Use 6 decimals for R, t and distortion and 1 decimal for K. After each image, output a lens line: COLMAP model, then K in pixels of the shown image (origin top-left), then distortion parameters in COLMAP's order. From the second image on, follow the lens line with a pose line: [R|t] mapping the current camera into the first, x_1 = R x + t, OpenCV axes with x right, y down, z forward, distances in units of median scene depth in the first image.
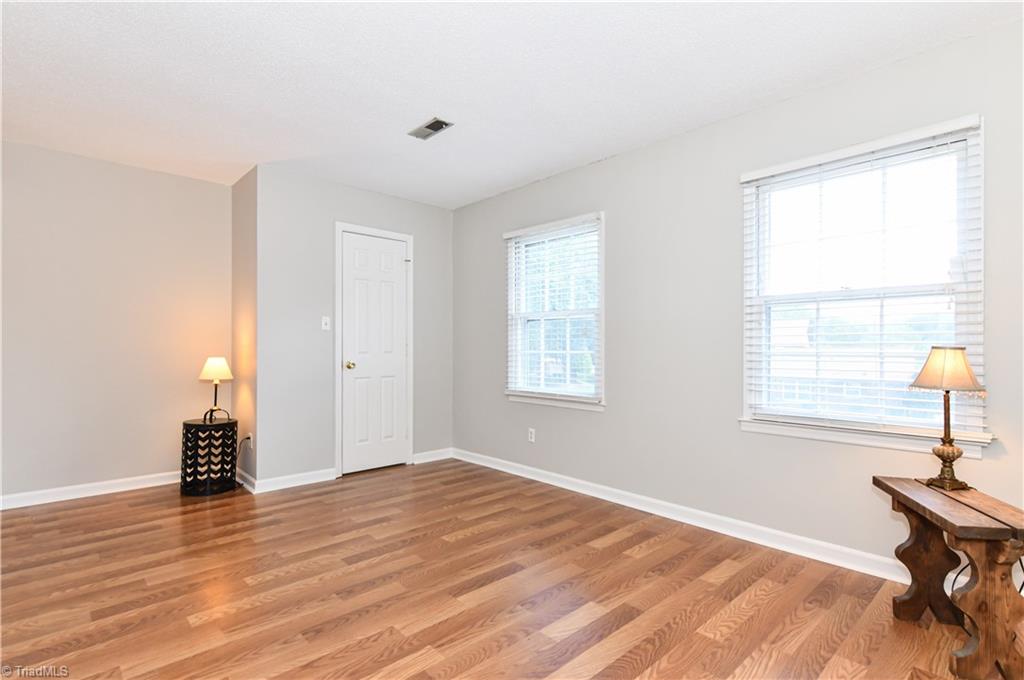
lens RADIAL K [[504.0, 0, 518.3], [0, 504.0, 338.4], [0, 0, 1]] dist [0.006507, -0.002311]
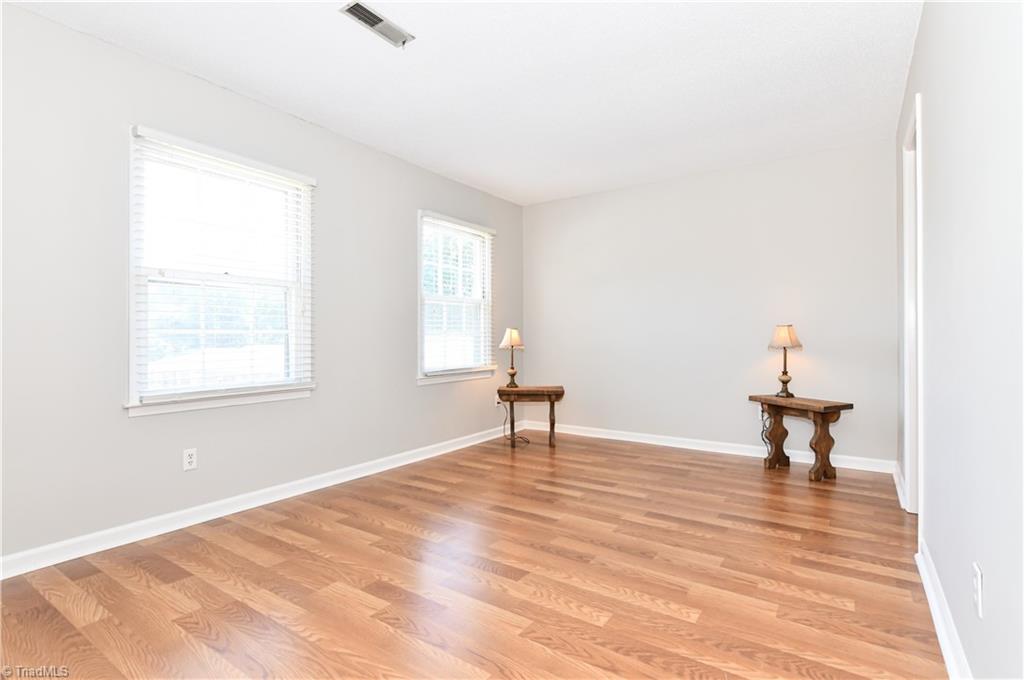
lens RADIAL K [[504.0, 0, 514.7], [0, 504.0, 340.4], [0, 0, 1]] dist [0.006507, -0.002311]
pose [[-0.227321, -0.006472, 0.973798, -0.928448], [-0.011174, 0.999929, 0.004037, 0.041465], [-0.973756, -0.009964, -0.227378, 0.977637]]
